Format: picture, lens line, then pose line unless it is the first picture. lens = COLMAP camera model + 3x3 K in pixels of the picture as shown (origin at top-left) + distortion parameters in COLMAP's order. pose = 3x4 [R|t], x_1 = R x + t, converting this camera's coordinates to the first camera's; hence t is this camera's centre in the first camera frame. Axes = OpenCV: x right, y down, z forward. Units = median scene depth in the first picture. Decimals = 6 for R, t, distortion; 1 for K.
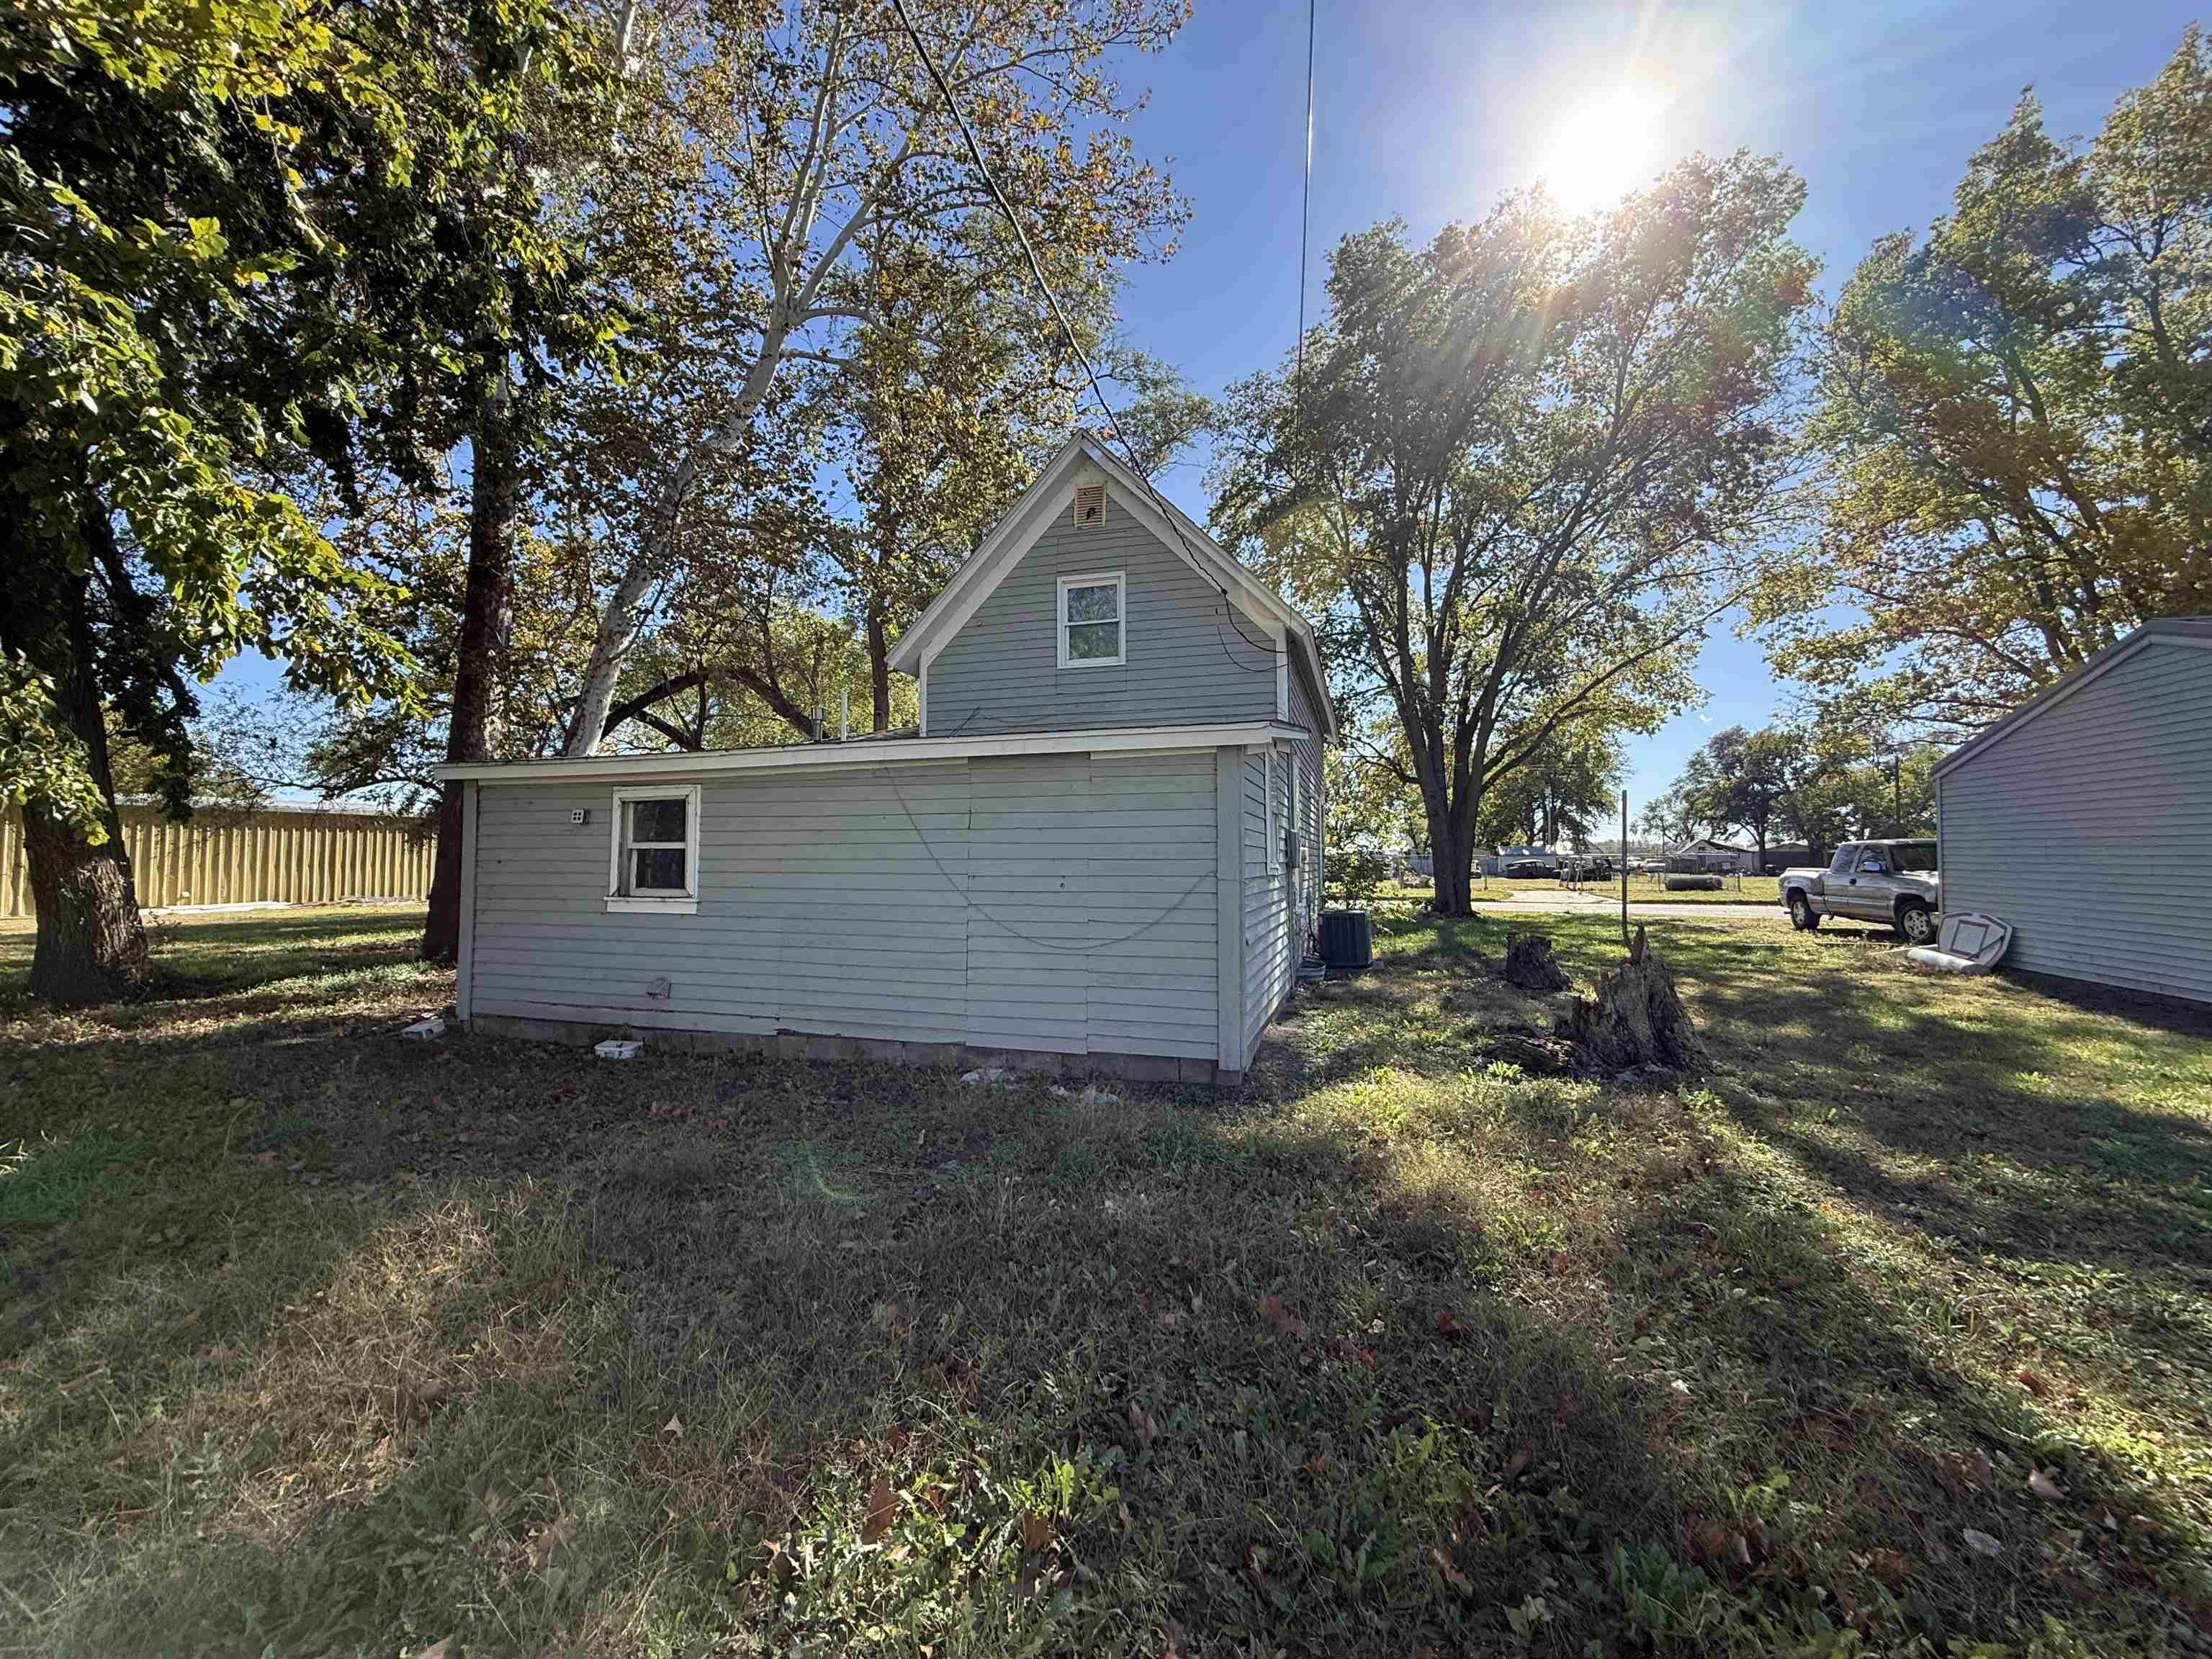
lens RADIAL K [[880.2, 0, 1104.6], [0, 880.2, 824.1], [0, 0, 1]] dist [0.001357, 0.000132]
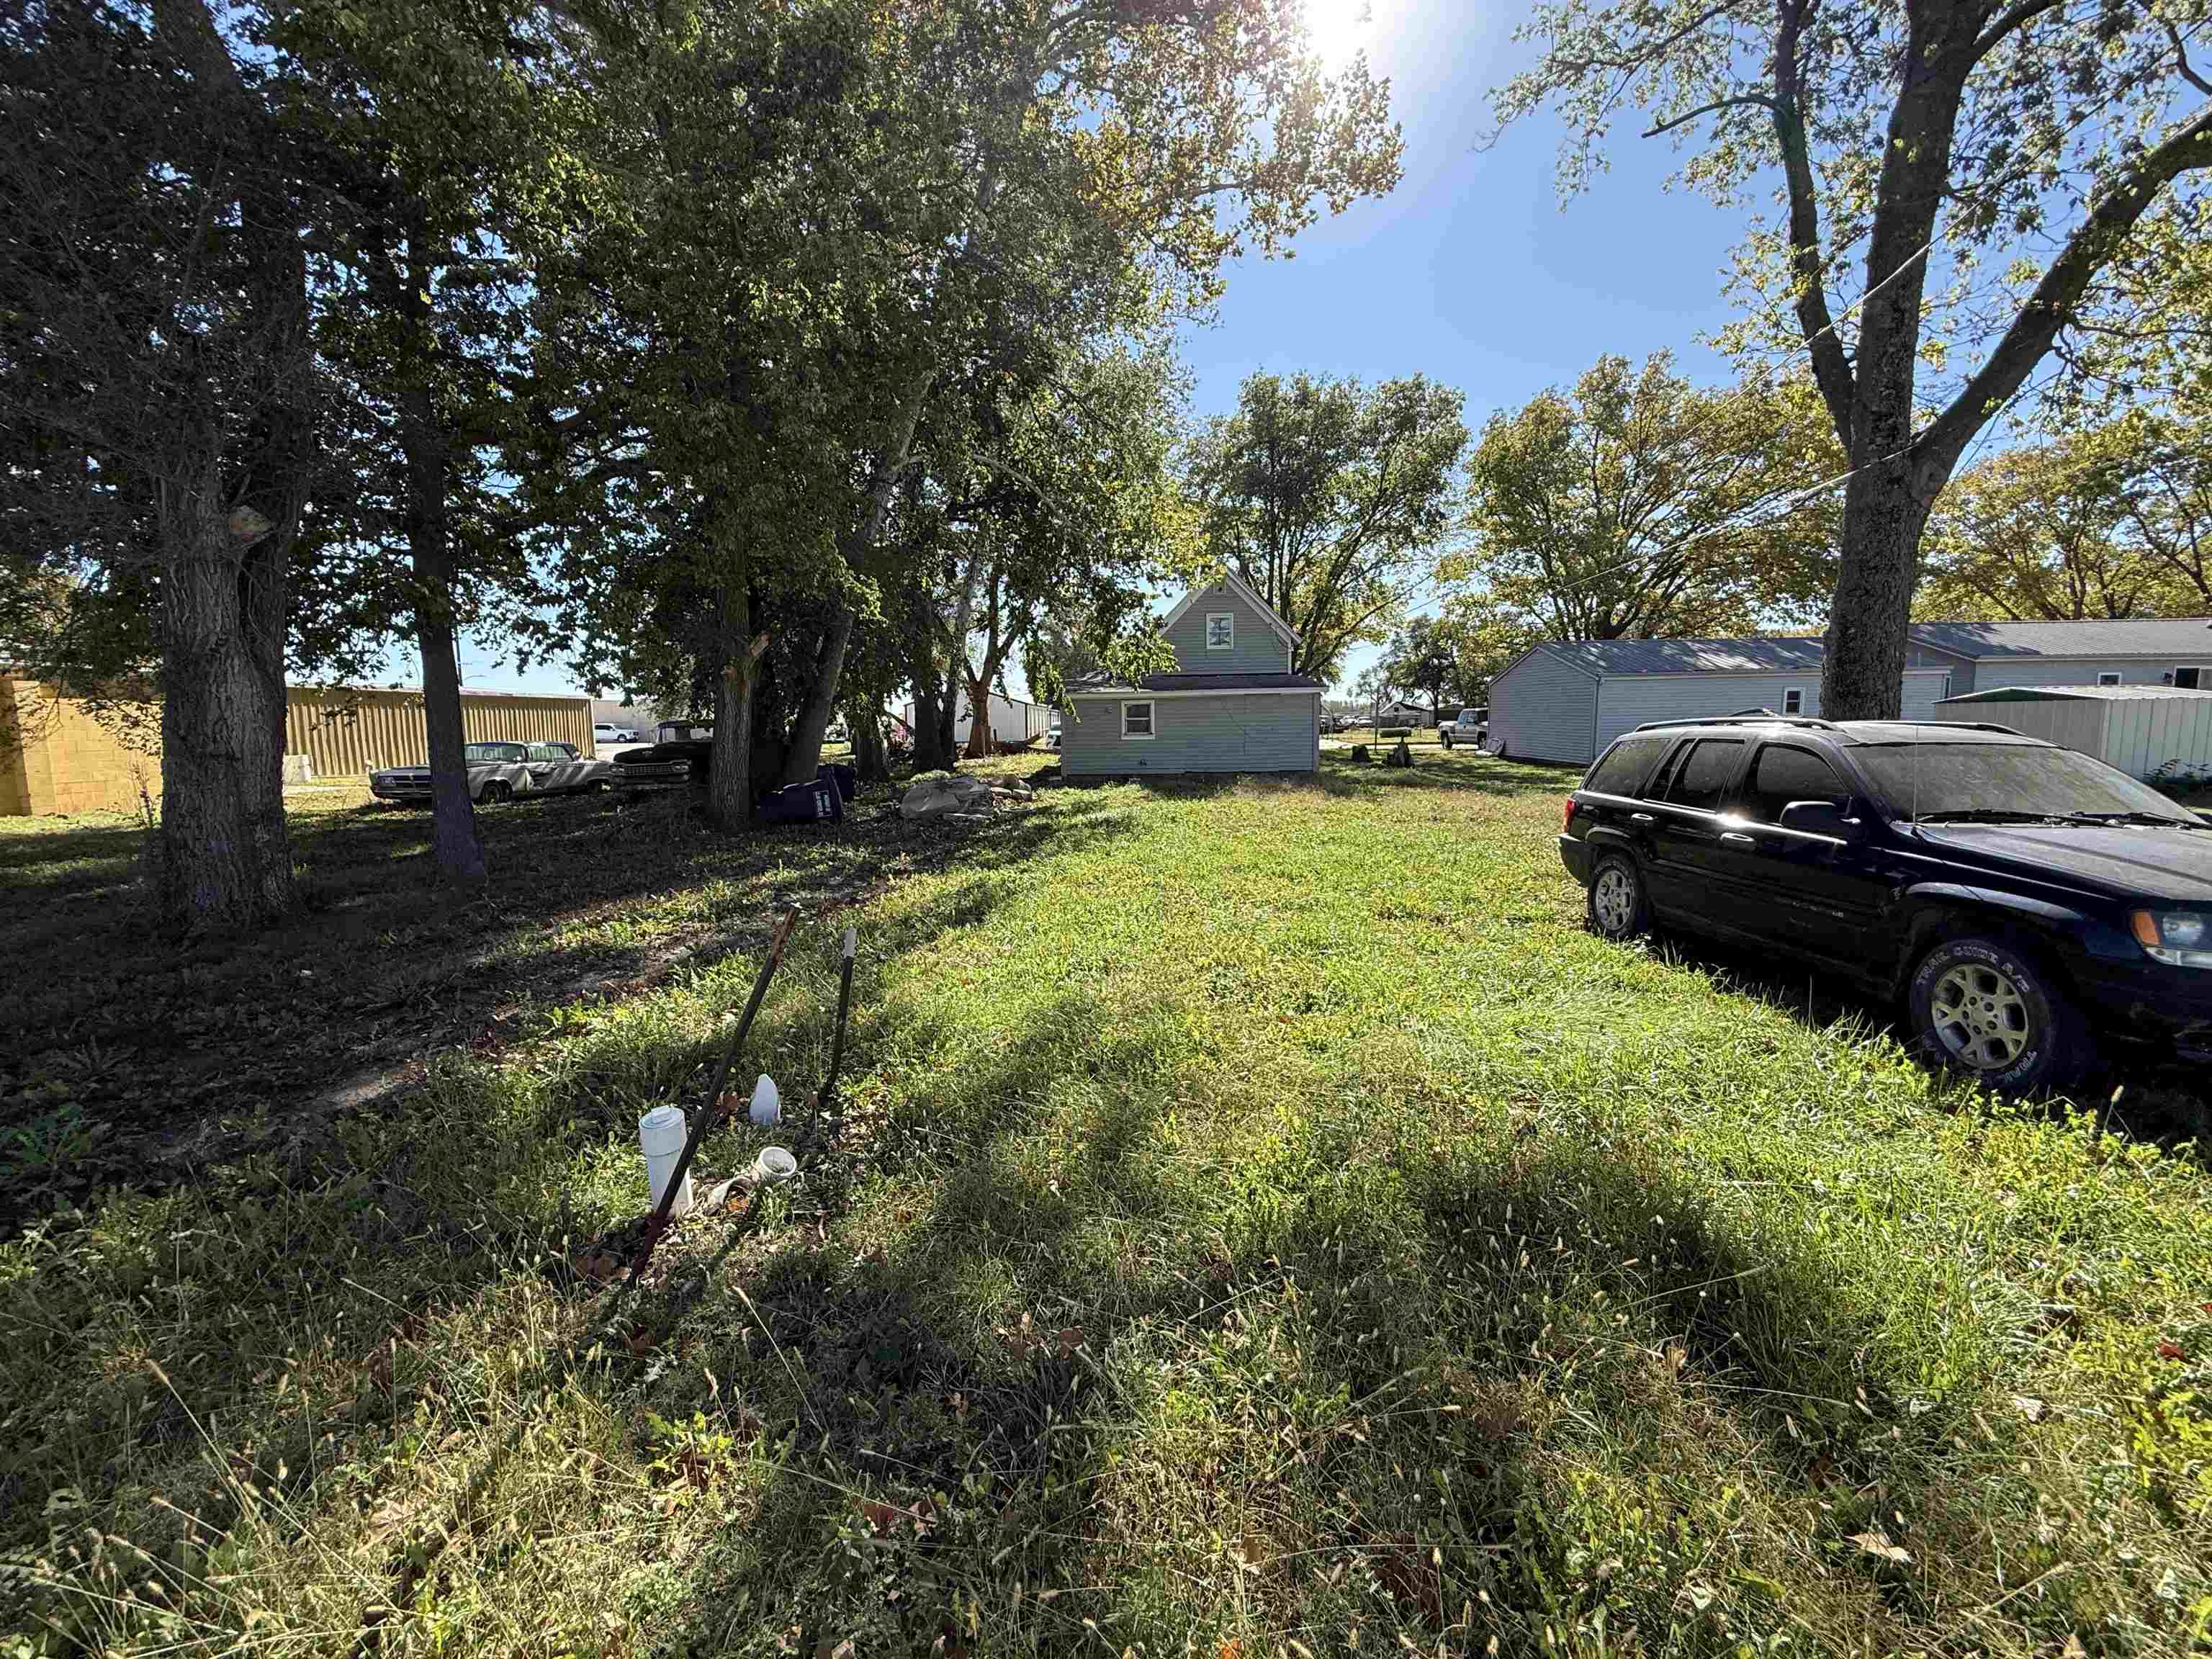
lens RADIAL K [[880.2, 0, 1104.9], [0, 880.2, 830.2], [0, 0, 1]] dist [0.001357, 0.000132]
pose [[0.960271, -0.041730, 0.275932, -0.113746], [-0.004195, 0.986487, 0.163786, -0.006603], [-0.279038, -0.158436, 0.947120, -0.156966]]
